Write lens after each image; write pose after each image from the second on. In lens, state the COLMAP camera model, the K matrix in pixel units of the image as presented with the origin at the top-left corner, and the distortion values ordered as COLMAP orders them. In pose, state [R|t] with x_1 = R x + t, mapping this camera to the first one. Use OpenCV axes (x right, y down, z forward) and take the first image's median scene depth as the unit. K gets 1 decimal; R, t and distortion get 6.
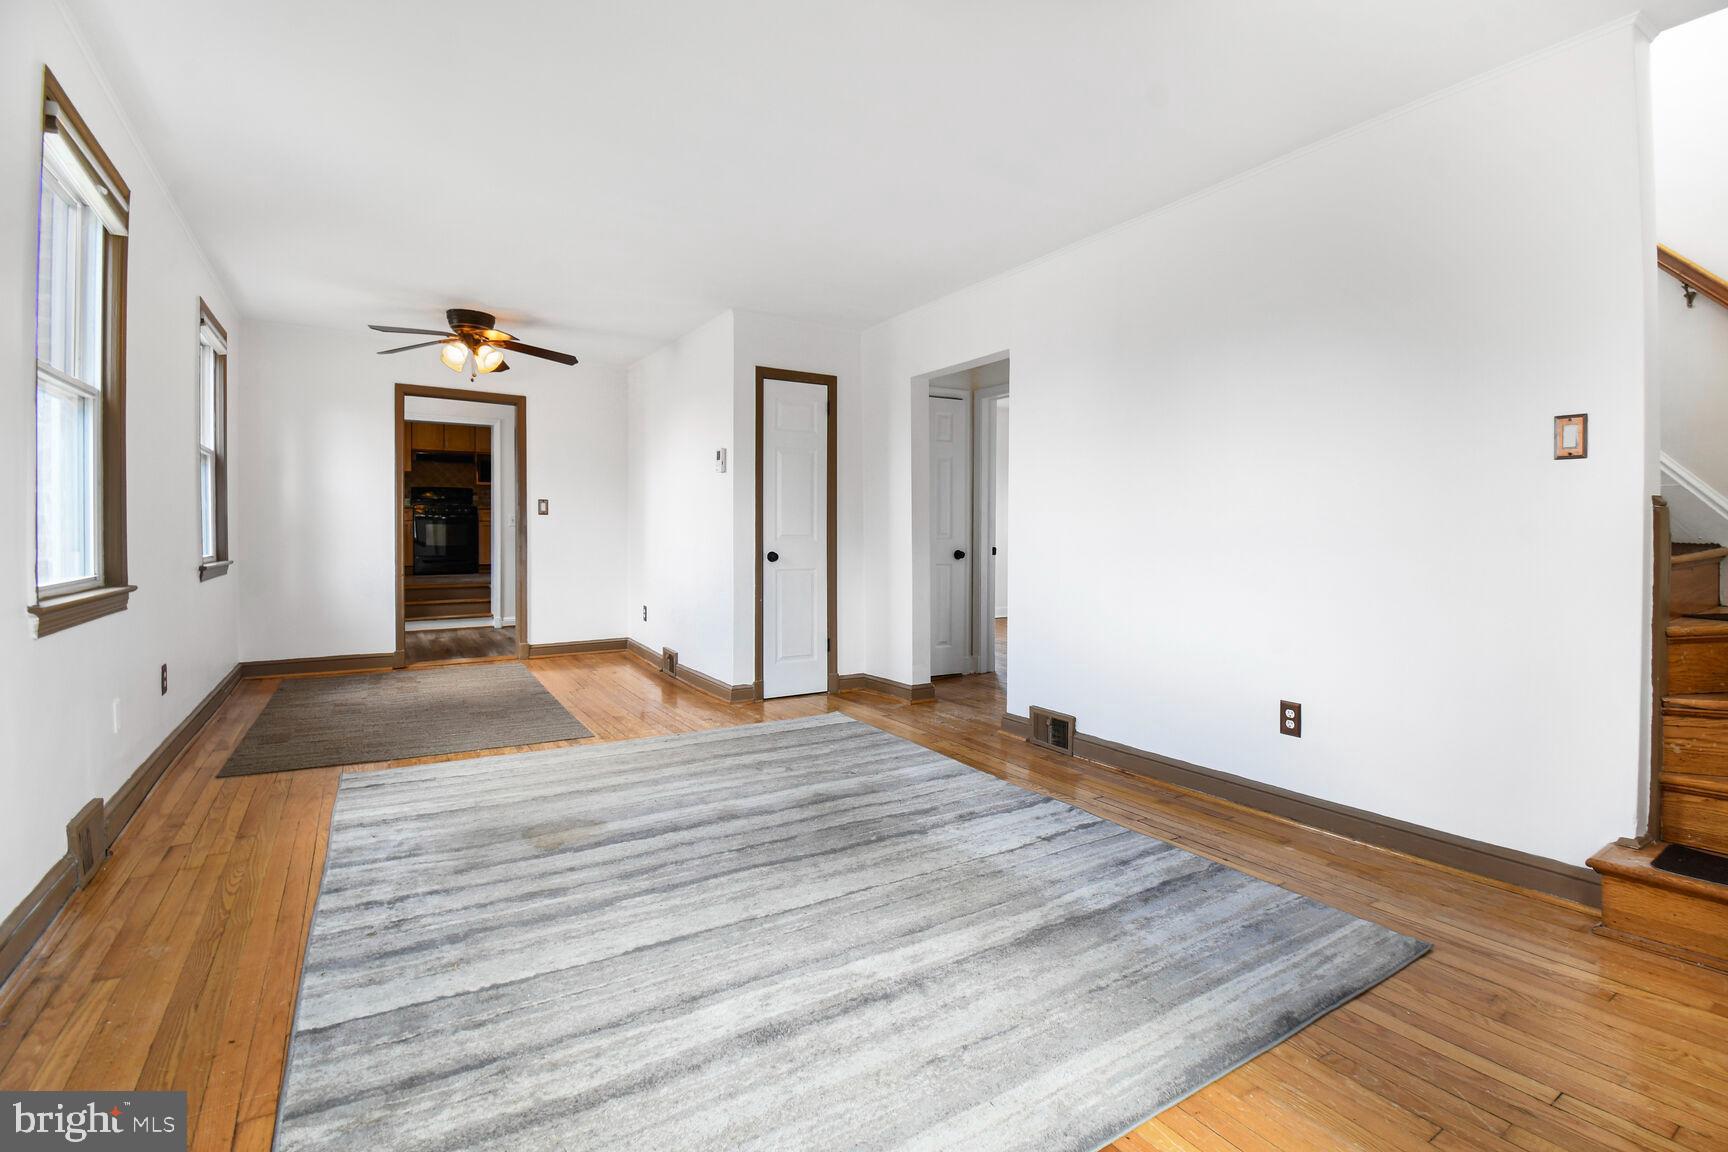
lens RADIAL K [[770.1, 0, 857.4], [0, 770.1, 568.1], [0, 0, 1]] dist [0.016715, -0.025824]
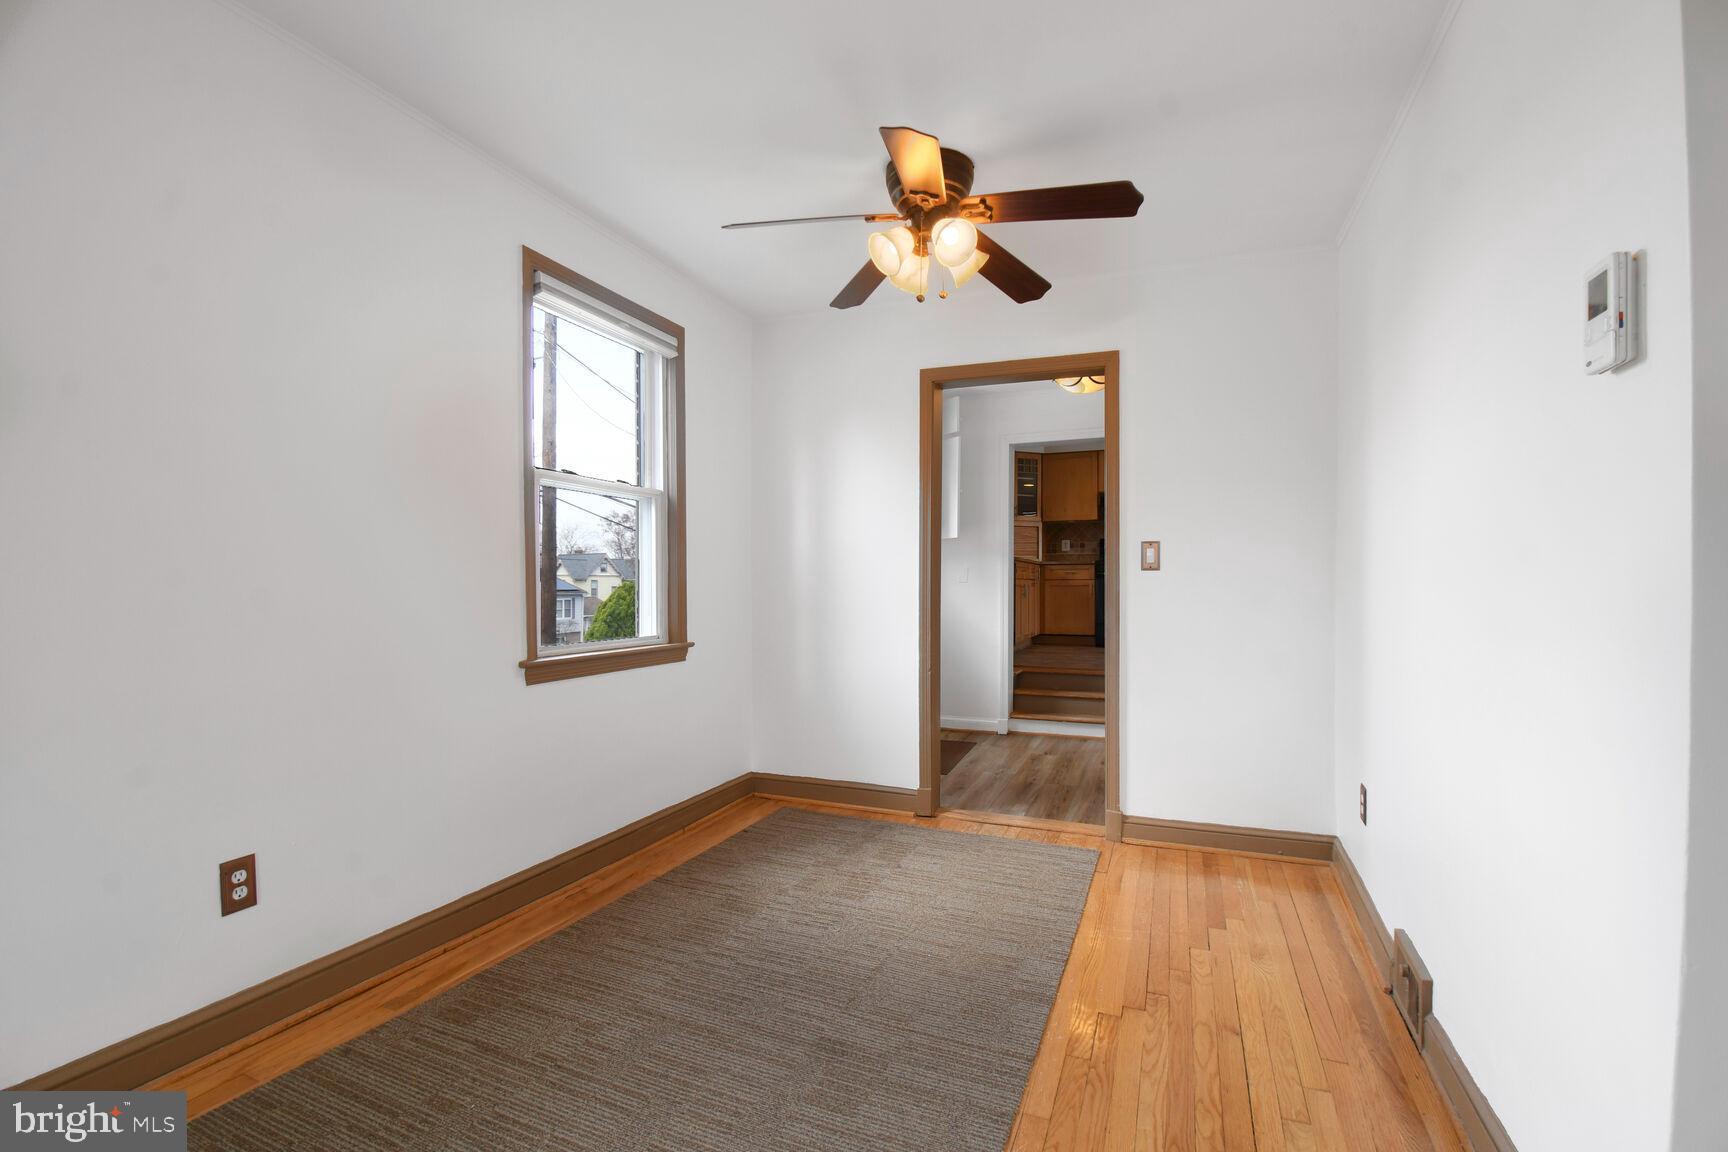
lens RADIAL K [[770.1, 0, 857.4], [0, 770.1, 568.1], [0, 0, 1]] dist [0.016715, -0.025824]
pose [[0.581283, -0.018369, -0.813494, -0.098714], [-0.035894, 0.998193, -0.048187, -0.038970], [0.812909, 0.057210, 0.579573, 0.547471]]
